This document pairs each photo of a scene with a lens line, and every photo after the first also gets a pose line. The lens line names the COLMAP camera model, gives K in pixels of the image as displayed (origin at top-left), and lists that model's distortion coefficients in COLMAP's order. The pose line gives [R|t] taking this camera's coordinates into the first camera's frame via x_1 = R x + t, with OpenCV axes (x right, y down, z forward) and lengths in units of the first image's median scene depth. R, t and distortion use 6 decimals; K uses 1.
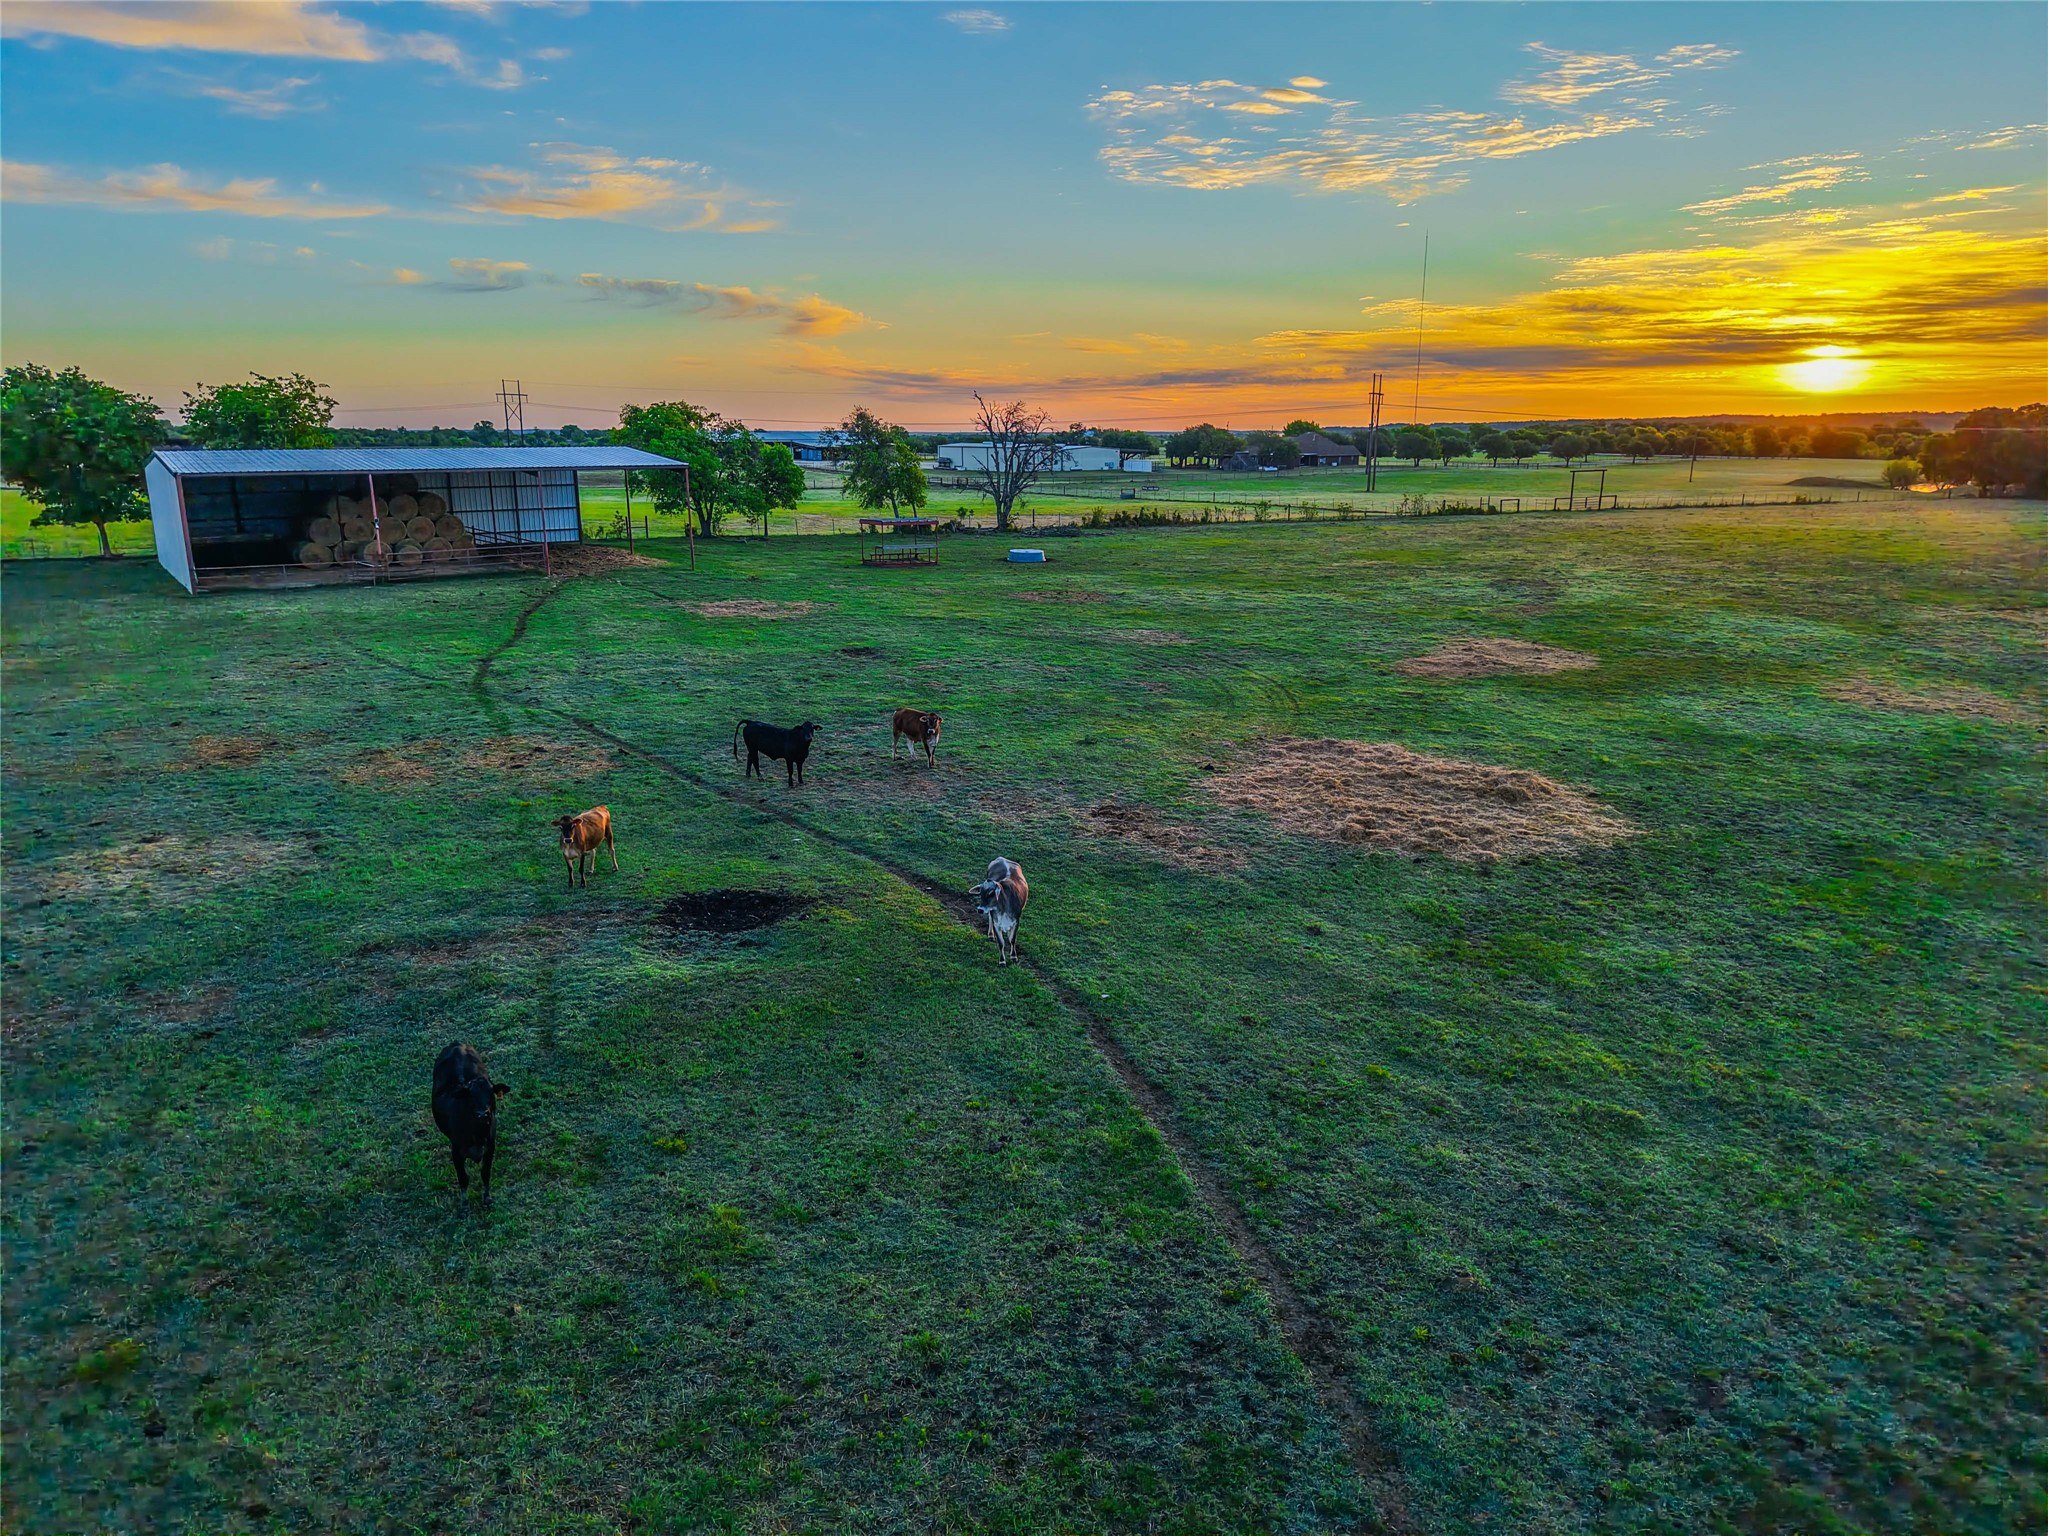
lens RADIAL K [[1399.1, 0, 1024.0], [0, 1399.1, 768.0], [0, 0, 1]] dist [0.066938, -0.038954]
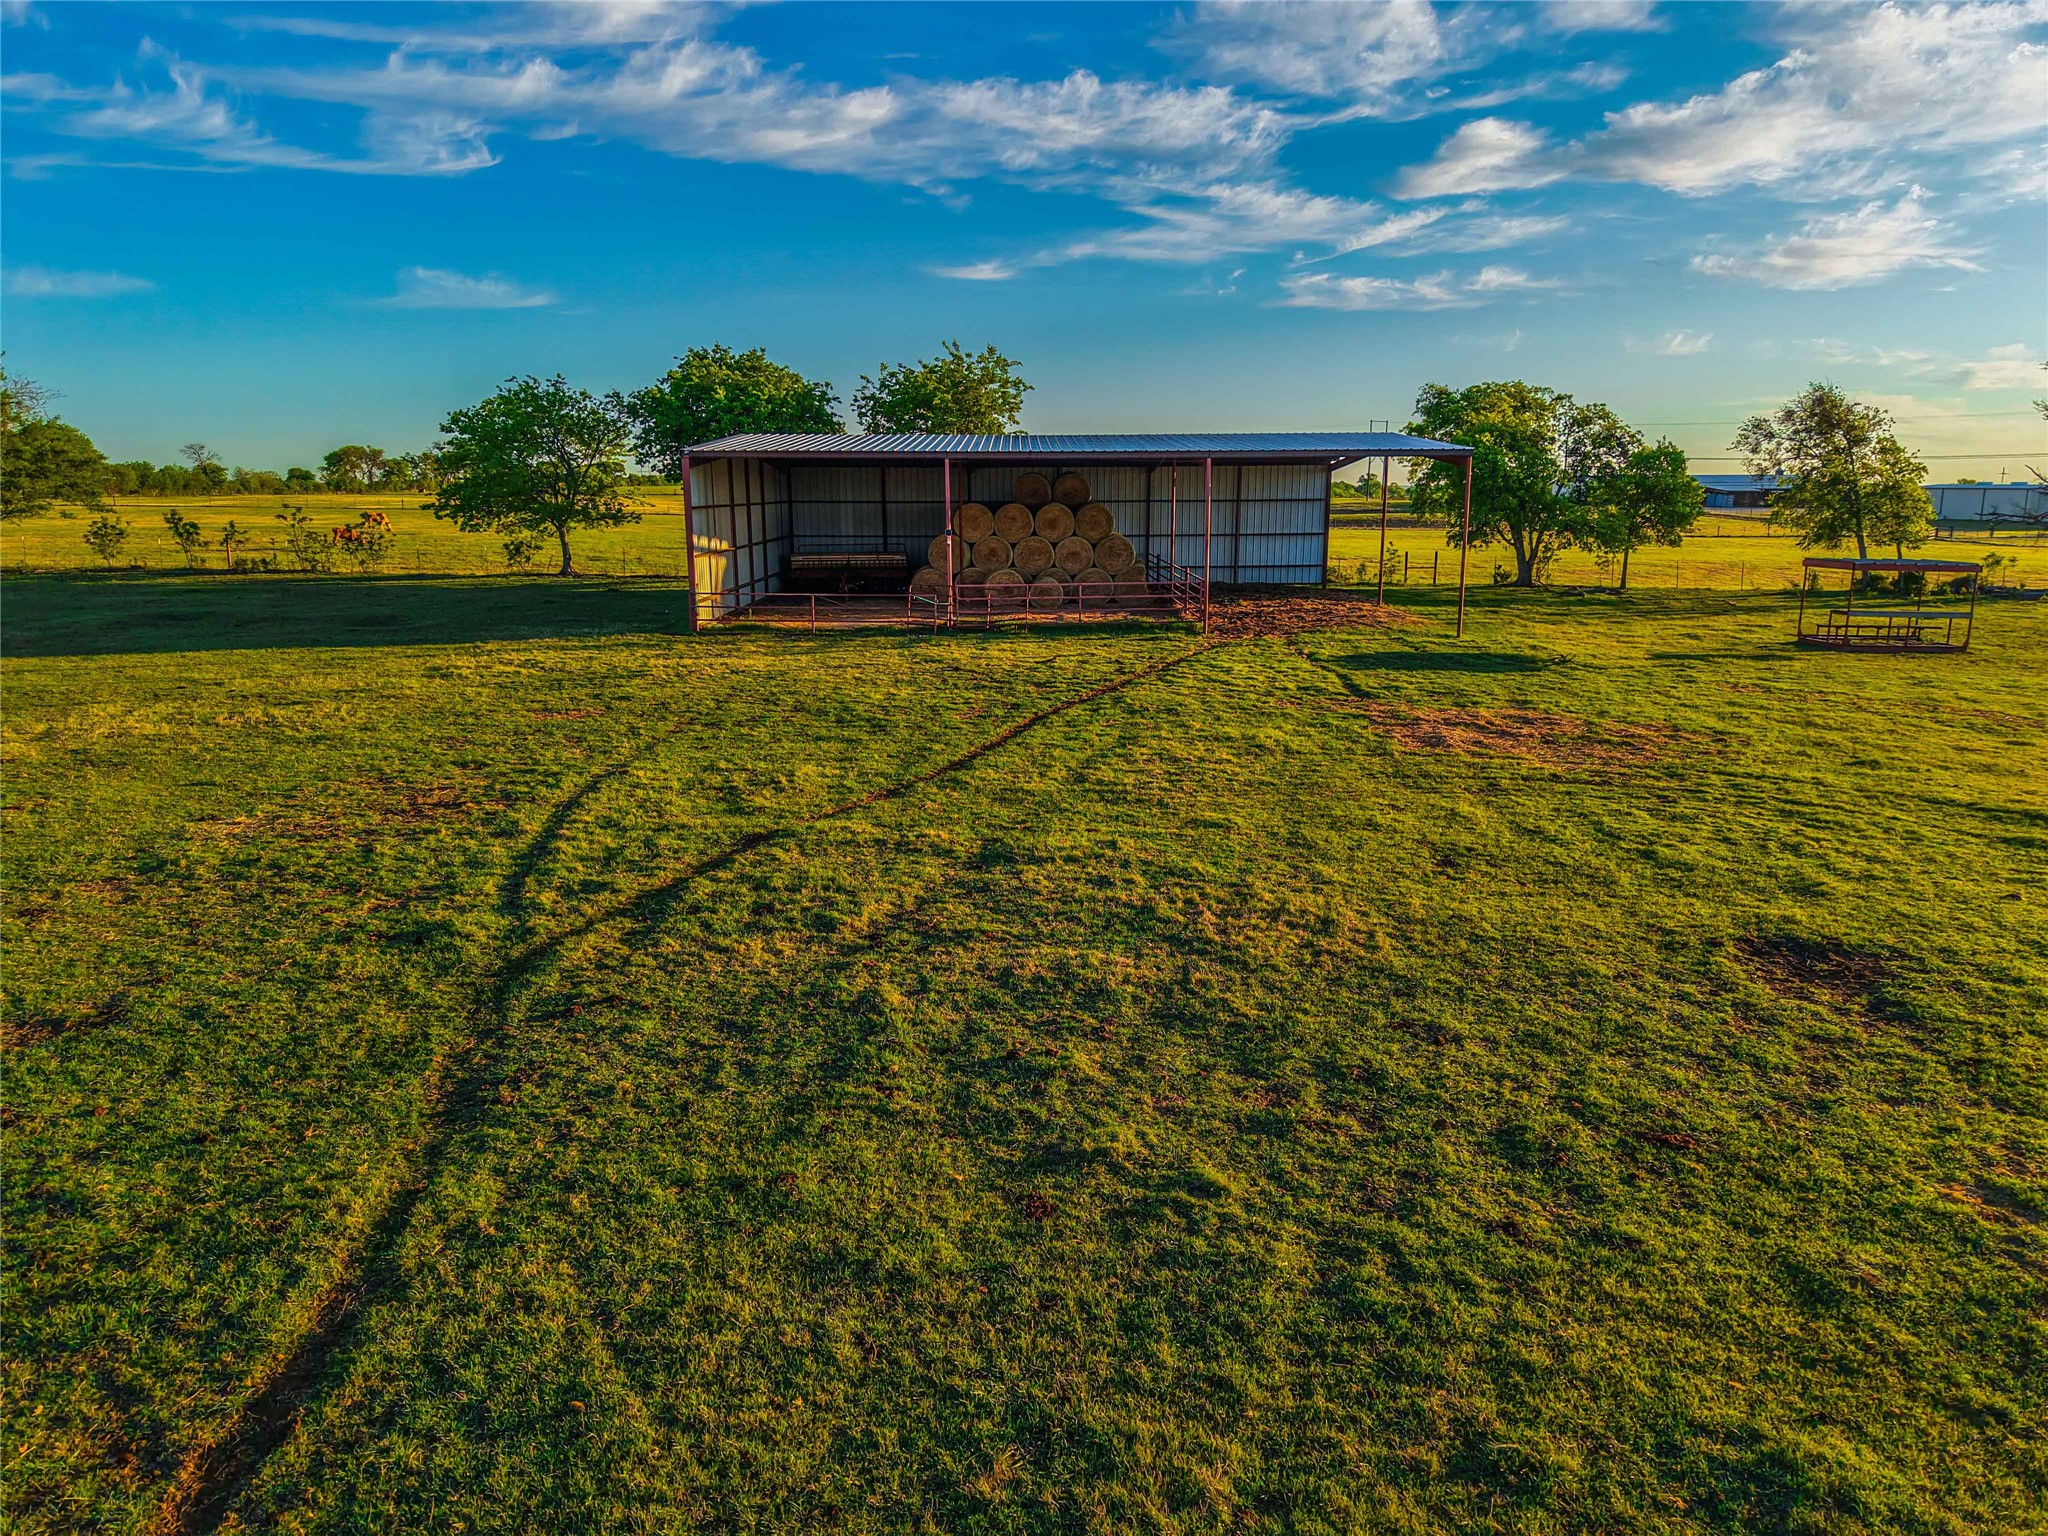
lens RADIAL K [[1384.3, 0, 1024.0], [0, 1384.3, 768.0], [0, 0, 1]] dist [0.065766, -0.038516]
pose [[0.829126, 0.117322, -0.546613, -0.052652], [-0.135023, 0.990811, 0.007853, -0.052906], [0.542511, 0.067294, 0.837349, 0.332756]]
